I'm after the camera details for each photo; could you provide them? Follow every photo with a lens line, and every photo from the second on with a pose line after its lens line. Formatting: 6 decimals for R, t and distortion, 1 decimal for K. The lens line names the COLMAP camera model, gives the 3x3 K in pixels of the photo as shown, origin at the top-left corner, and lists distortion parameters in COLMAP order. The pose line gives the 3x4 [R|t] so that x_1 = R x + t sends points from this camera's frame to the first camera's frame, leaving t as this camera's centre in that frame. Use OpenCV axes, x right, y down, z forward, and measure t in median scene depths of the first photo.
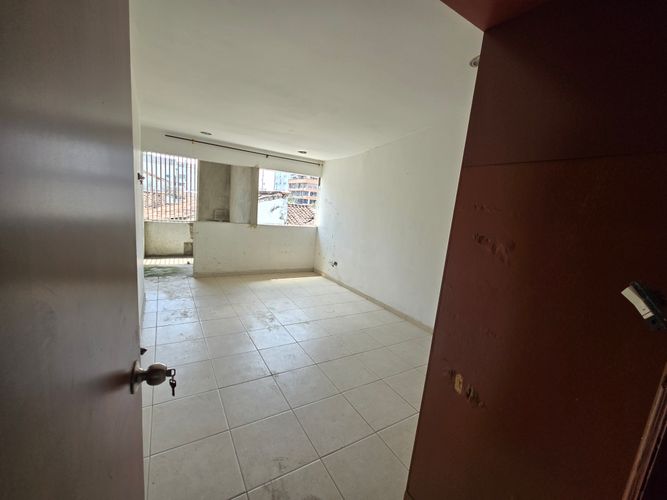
lens RADIAL K [[272.9, 0, 331.0], [0, 272.9, 252.8], [0, 0, 1]] dist [-0.003093, 0.000038]
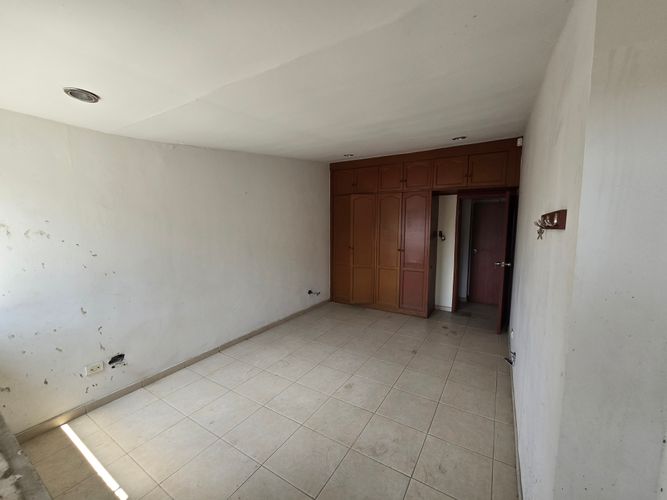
lens RADIAL K [[272.9, 0, 331.0], [0, 272.9, 252.8], [0, 0, 1]] dist [-0.003093, 0.000038]
pose [[-0.452165, -0.181565, 0.873259, -0.590169], [0.111199, 0.959948, 0.257166, -0.240684], [-0.884975, 0.213387, -0.413865, 0.941336]]
